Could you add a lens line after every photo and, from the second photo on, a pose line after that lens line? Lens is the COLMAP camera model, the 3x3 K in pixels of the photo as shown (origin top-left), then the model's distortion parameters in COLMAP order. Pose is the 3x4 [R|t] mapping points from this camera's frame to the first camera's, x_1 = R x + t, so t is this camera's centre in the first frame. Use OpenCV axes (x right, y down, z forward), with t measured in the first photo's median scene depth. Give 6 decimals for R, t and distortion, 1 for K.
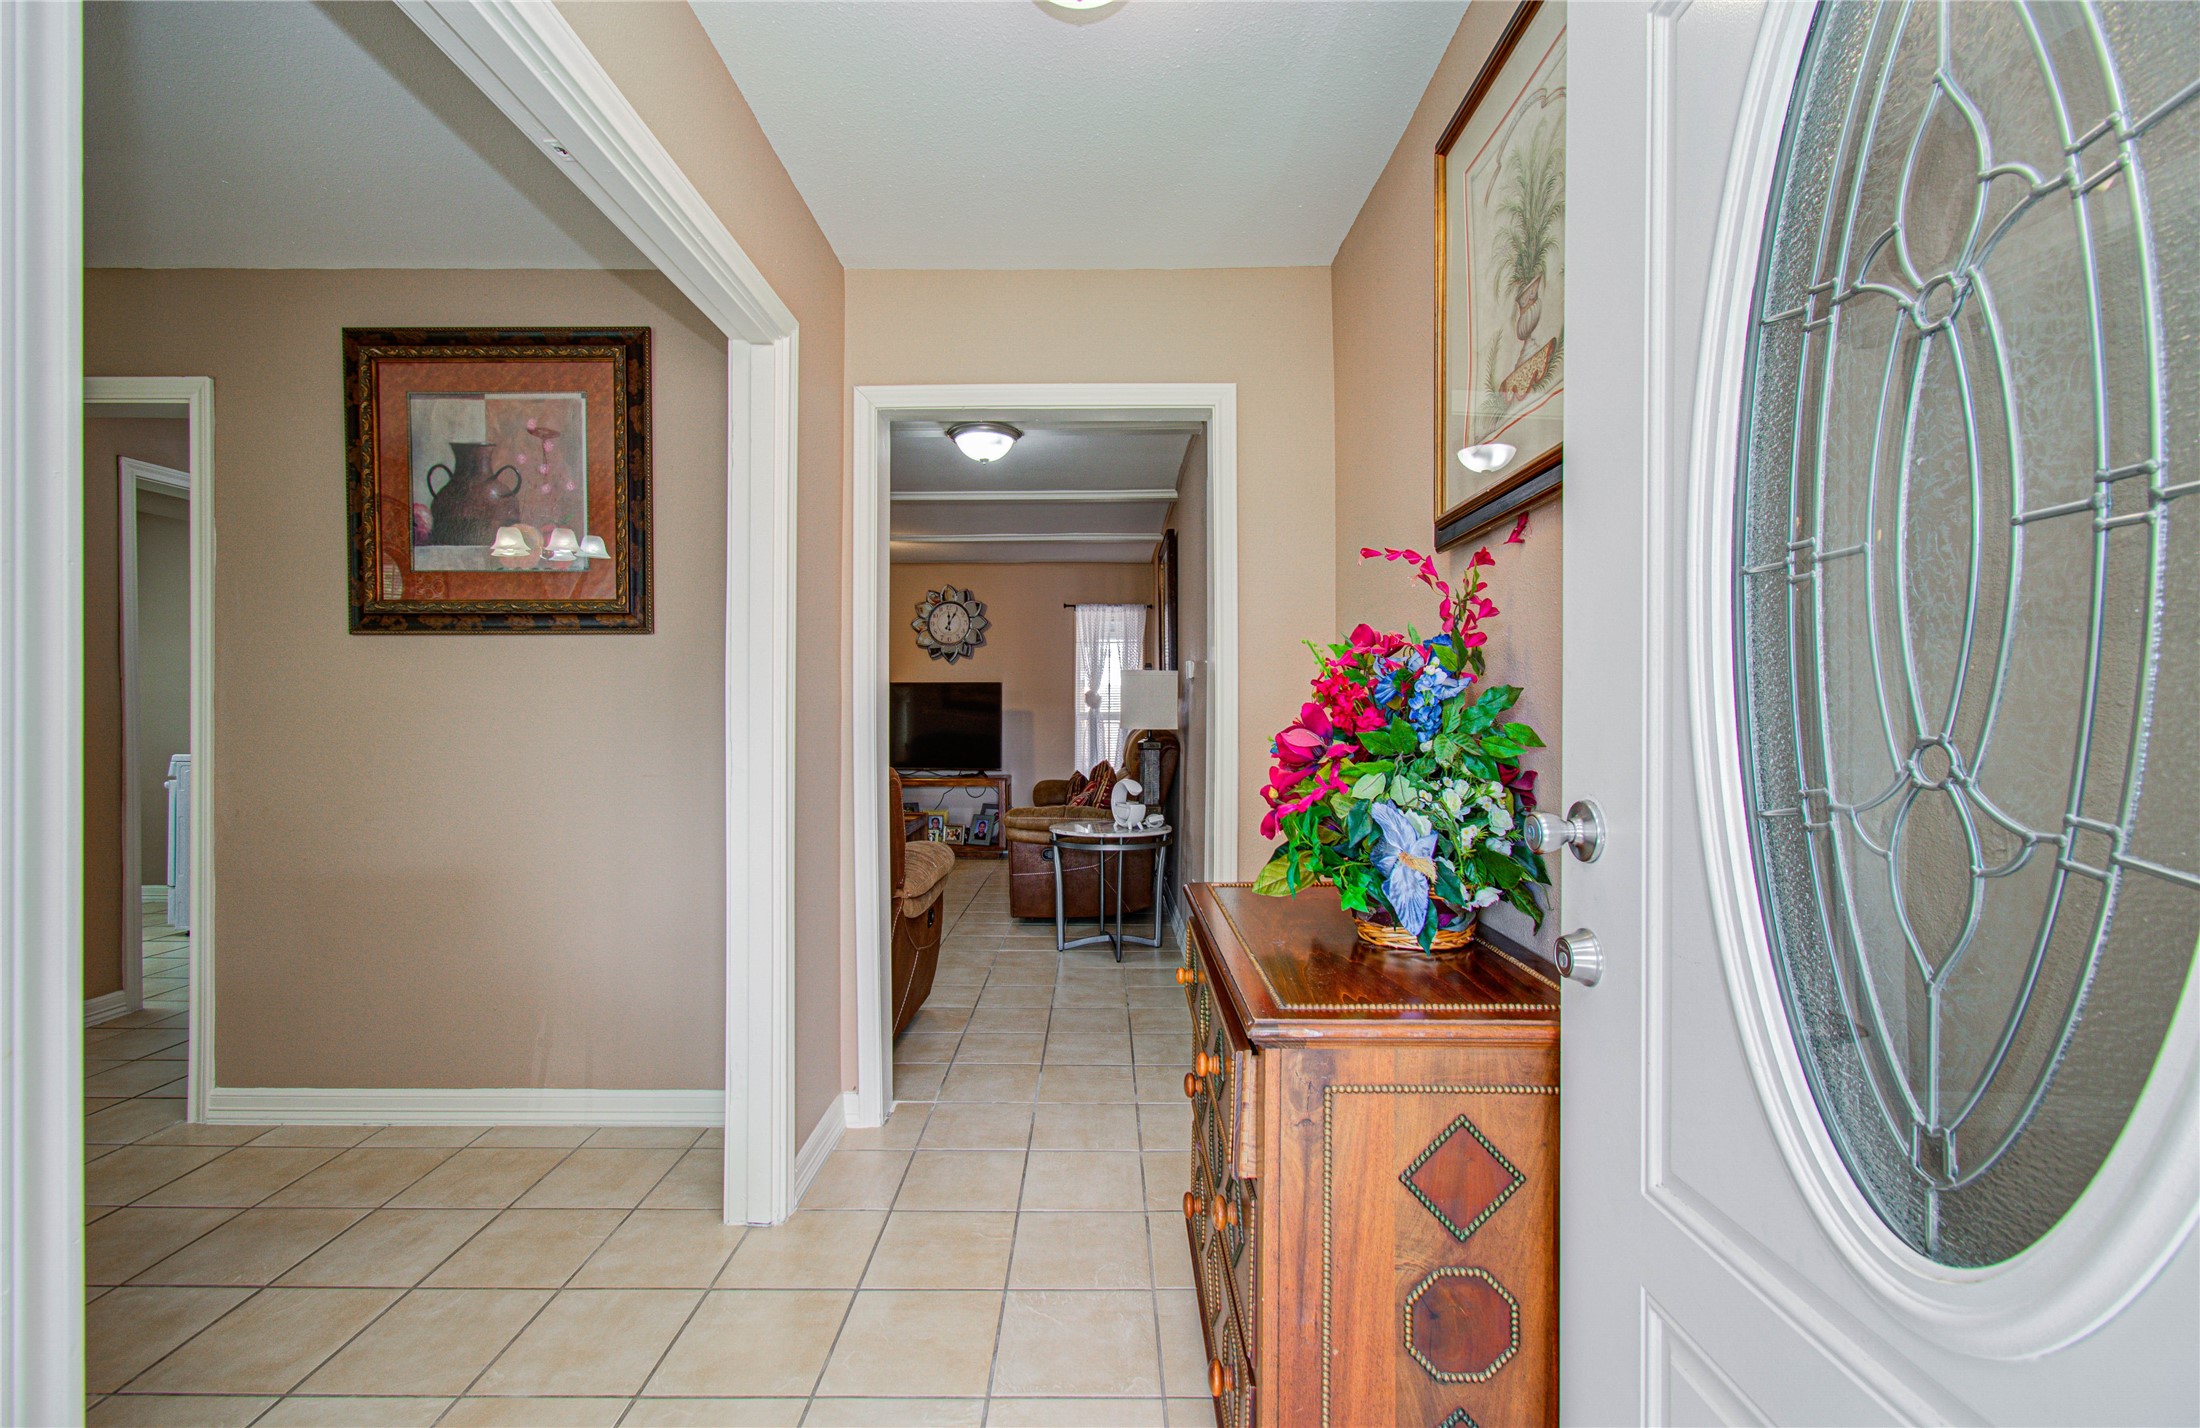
lens RADIAL K [[972.3, 0, 1099.3], [0, 972.3, 722.9], [0, 0, 1]] dist [0.007210, 0.002748]
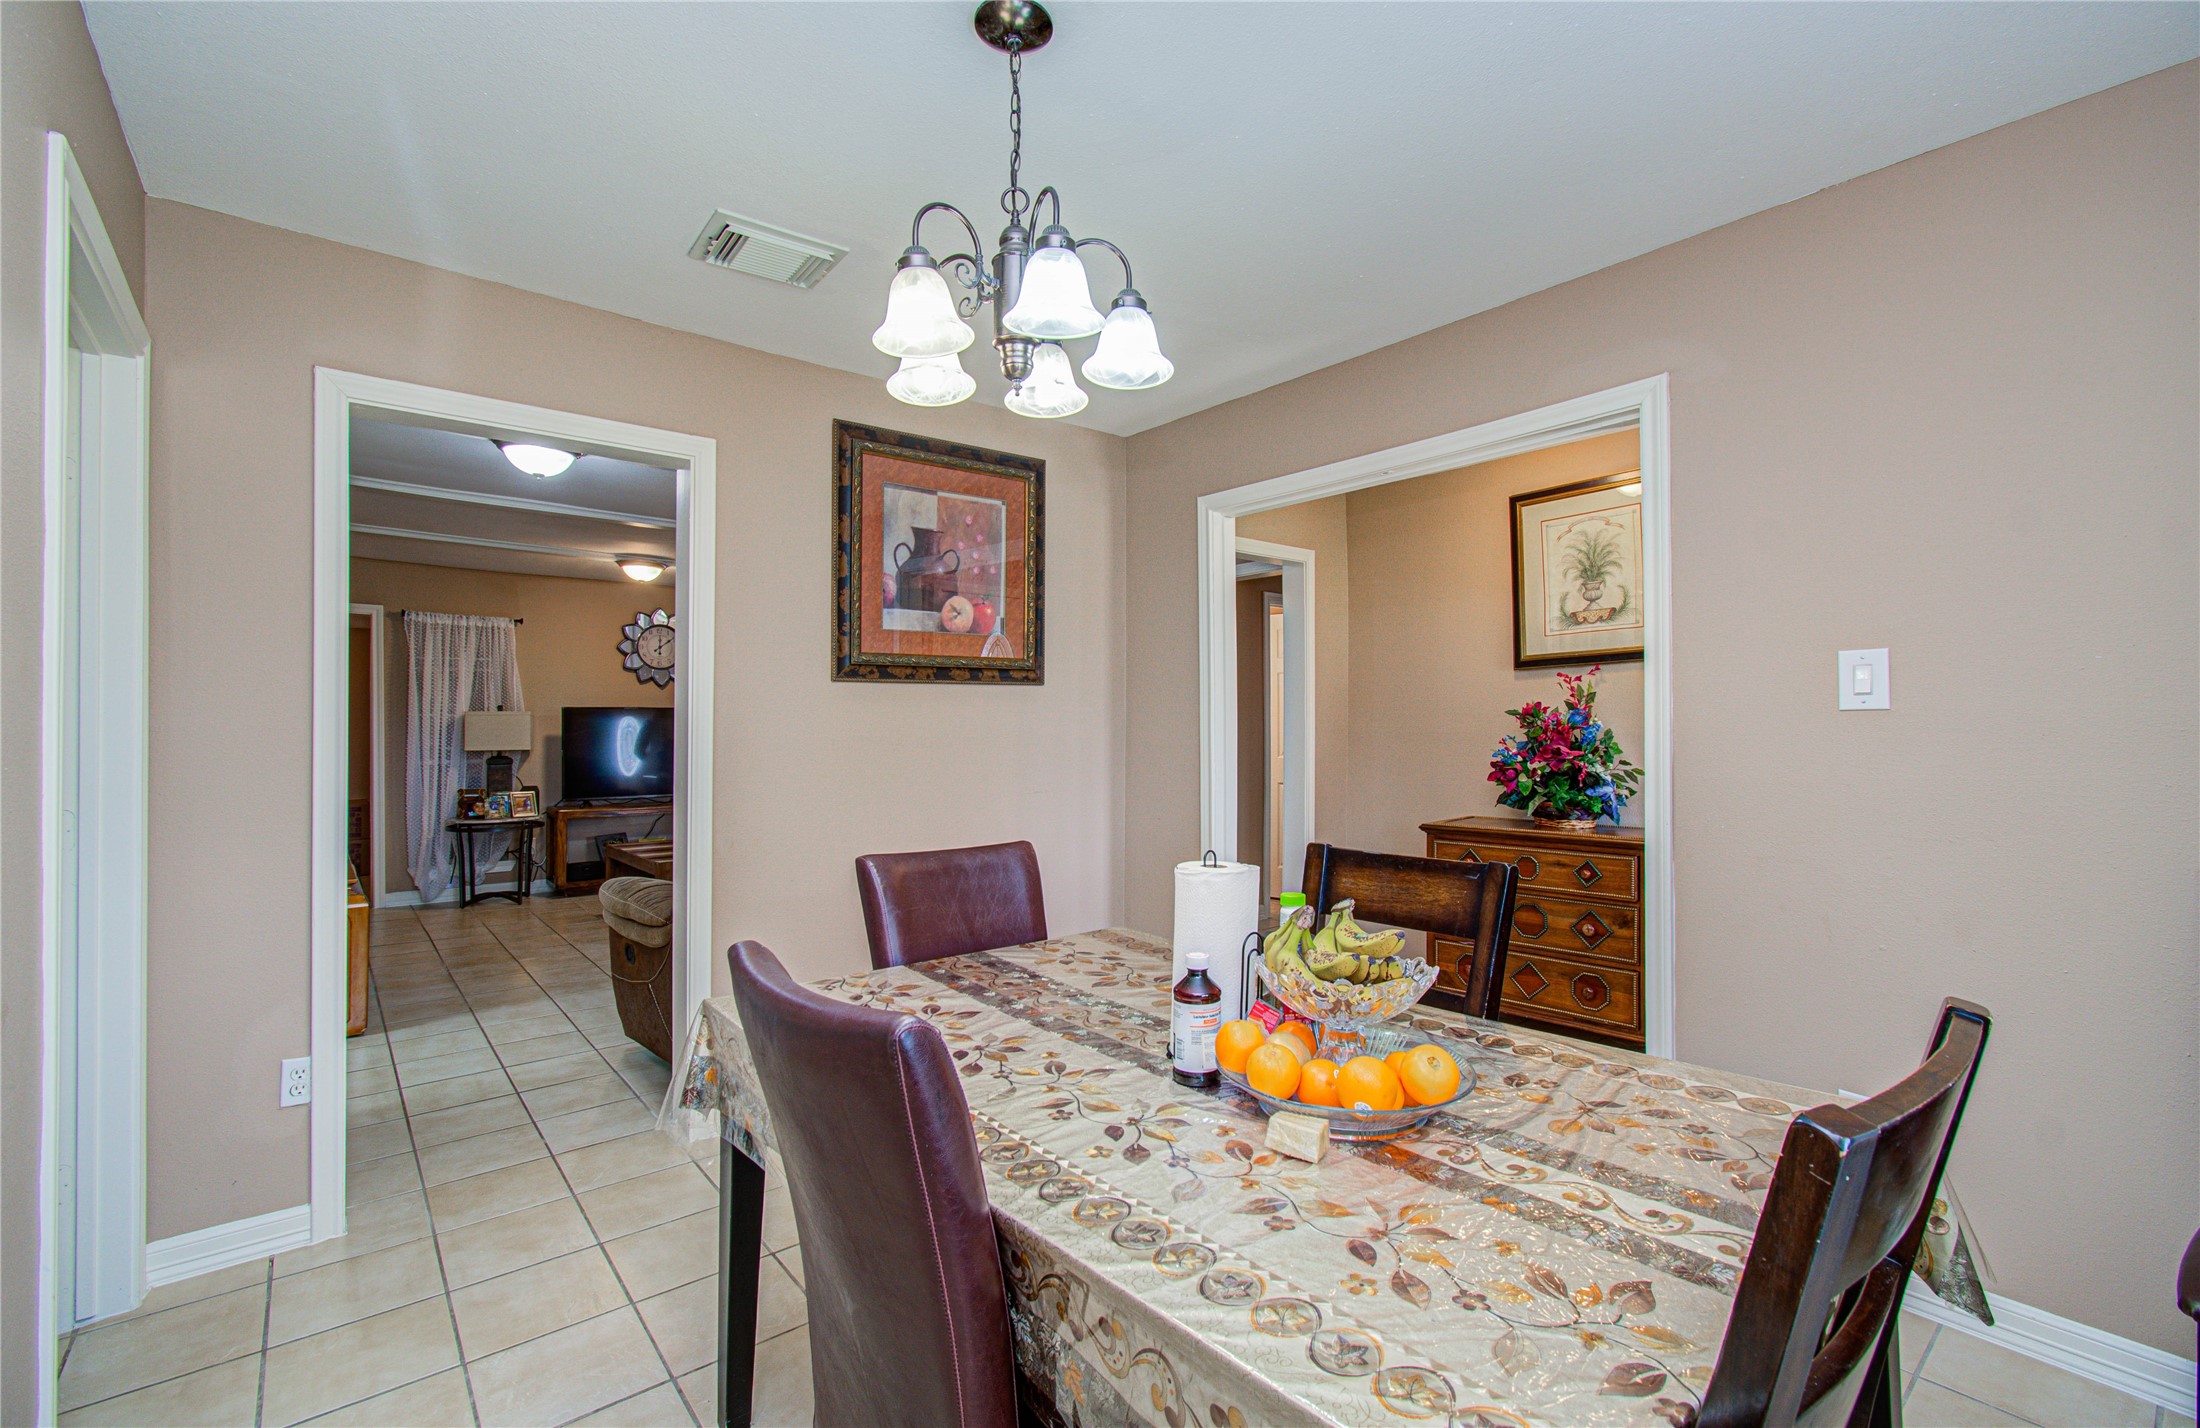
lens RADIAL K [[972.3, 0, 1088.6], [0, 972.3, 729.4], [0, 0, 1]] dist [0.007210, 0.002748]
pose [[0.775342, -0.009842, 0.631464, -1.269296], [0.016111, 0.999861, -0.004198, -0.024000], [-0.631336, 0.013428, 0.775394, -0.082568]]
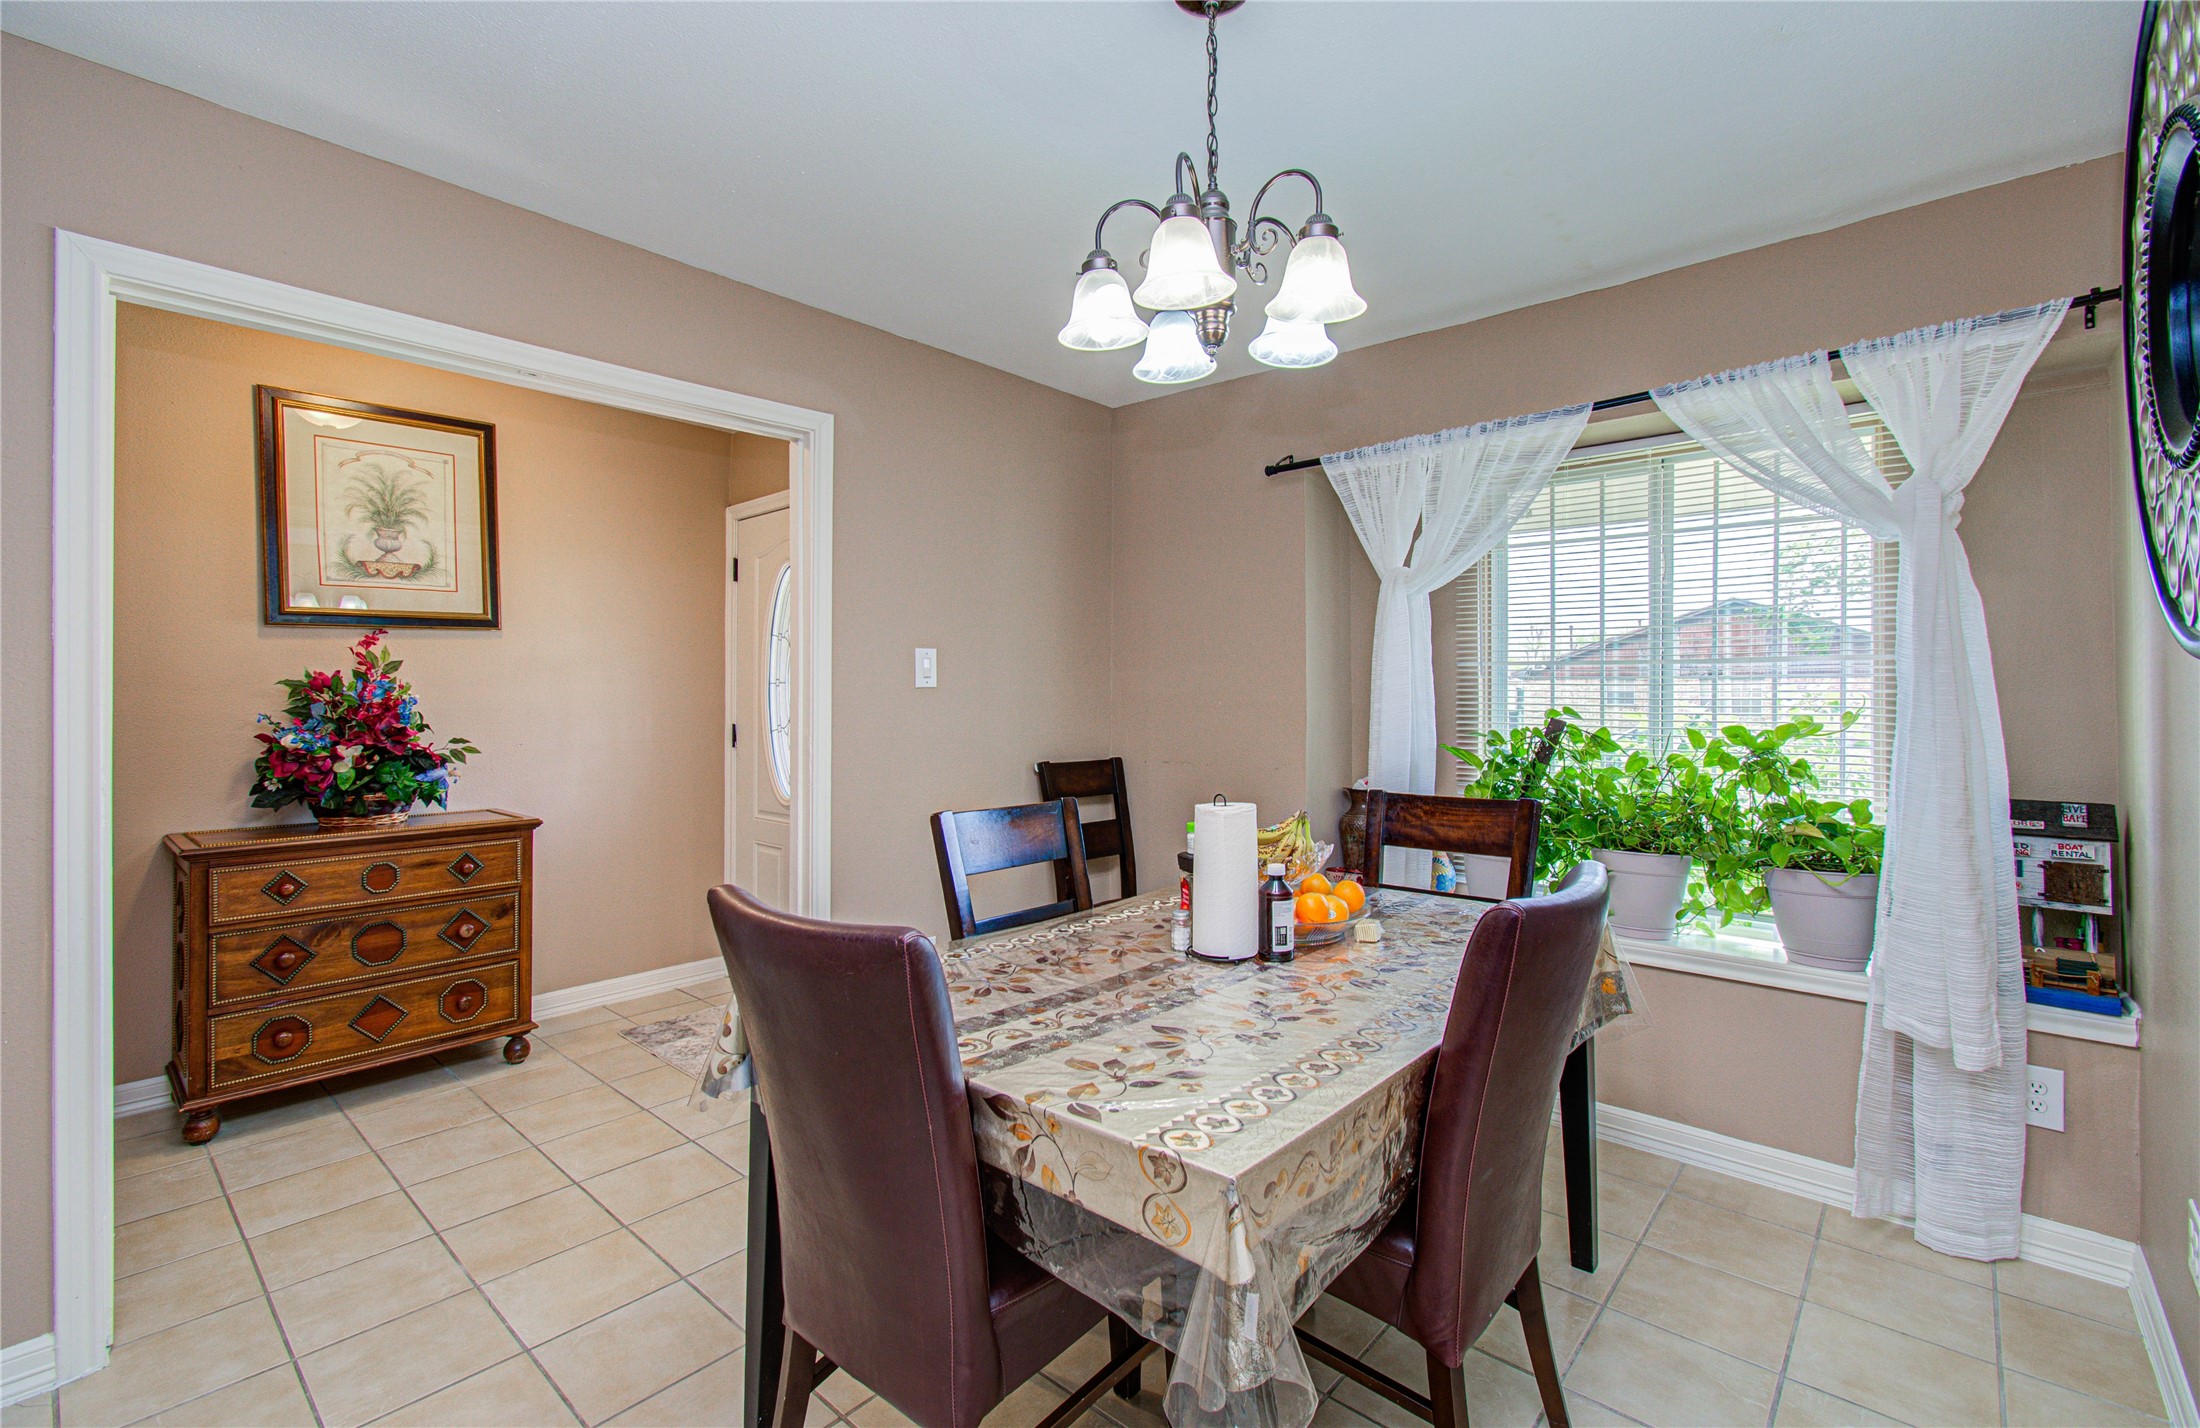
lens RADIAL K [[972.3, 0, 1130.0], [0, 972.3, 688.1], [0, 0, 1]] dist [0.007210, 0.002748]
pose [[-0.757537, 0.002611, 0.652787, -1.272808], [0.009883, 0.999923, 0.007469, -0.037415], [-0.652718, 0.012110, -0.757504, 0.844907]]
